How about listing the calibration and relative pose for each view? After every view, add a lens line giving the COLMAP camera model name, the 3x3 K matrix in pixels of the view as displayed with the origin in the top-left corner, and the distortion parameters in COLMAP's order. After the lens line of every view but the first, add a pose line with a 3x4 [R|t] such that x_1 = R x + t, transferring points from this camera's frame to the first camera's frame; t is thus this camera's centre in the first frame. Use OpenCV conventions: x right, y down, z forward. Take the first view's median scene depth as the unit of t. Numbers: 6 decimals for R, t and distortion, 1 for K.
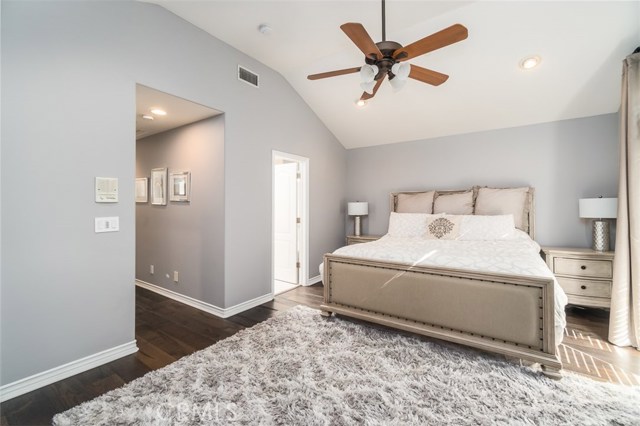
lens RADIAL K [[287.9, 0, 329.8], [0, 287.9, 201.0], [0, 0, 1]] dist [-0.007819, 0.001194]
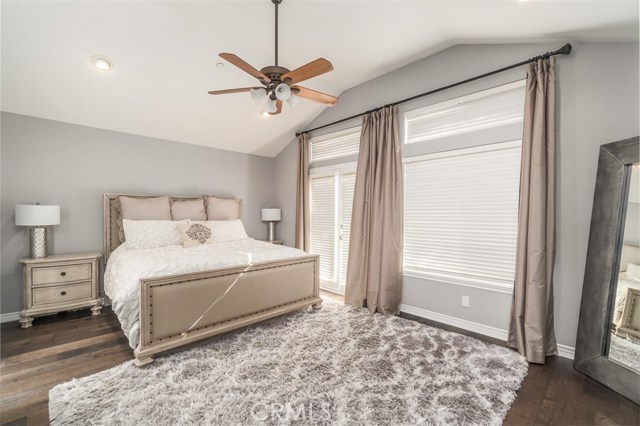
lens RADIAL K [[287.9, 0, 320.9], [0, 287.9, 217.0], [0, 0, 1]] dist [-0.007819, 0.001194]
pose [[0.164191, -0.007832, 0.986397, -0.692265], [-0.022868, 0.999670, 0.011744, 0.014830], [-0.986163, -0.024485, 0.163958, 0.492325]]
